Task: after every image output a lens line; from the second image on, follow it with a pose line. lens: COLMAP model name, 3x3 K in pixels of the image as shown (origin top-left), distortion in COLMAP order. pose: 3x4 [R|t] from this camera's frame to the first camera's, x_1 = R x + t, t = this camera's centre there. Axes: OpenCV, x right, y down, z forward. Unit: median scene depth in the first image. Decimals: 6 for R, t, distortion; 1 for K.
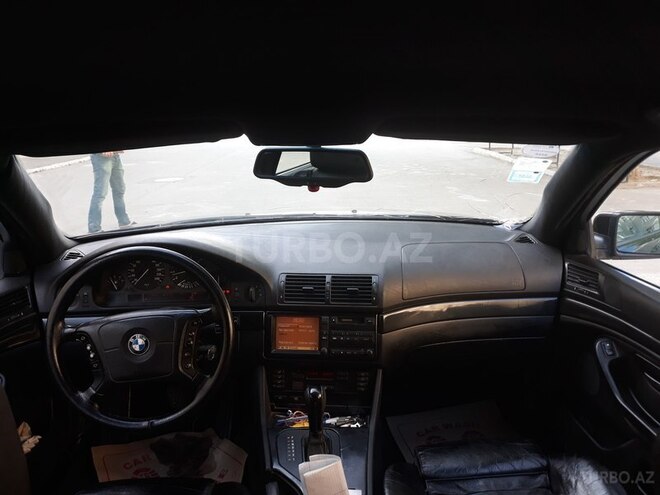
lens RADIAL K [[536.4, 0, 333.4], [0, 536.4, 243.7], [0, 0, 1]] dist [0.027689, -0.065485]
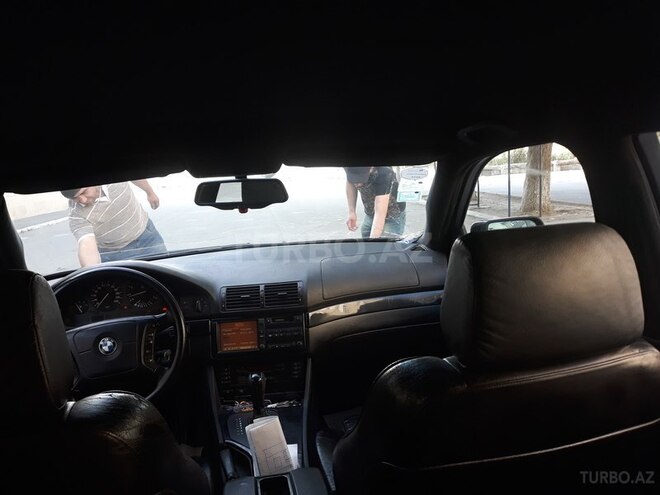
lens RADIAL K [[536.4, 0, 330.8], [0, 536.4, 244.0], [0, 0, 1]] dist [0.027689, -0.065485]
pose [[0.991748, -0.070957, 0.106773, 0.023402], [0.081608, 0.991742, -0.098937, 0.101049], [-0.098871, 0.106834, 0.989349, -0.241167]]
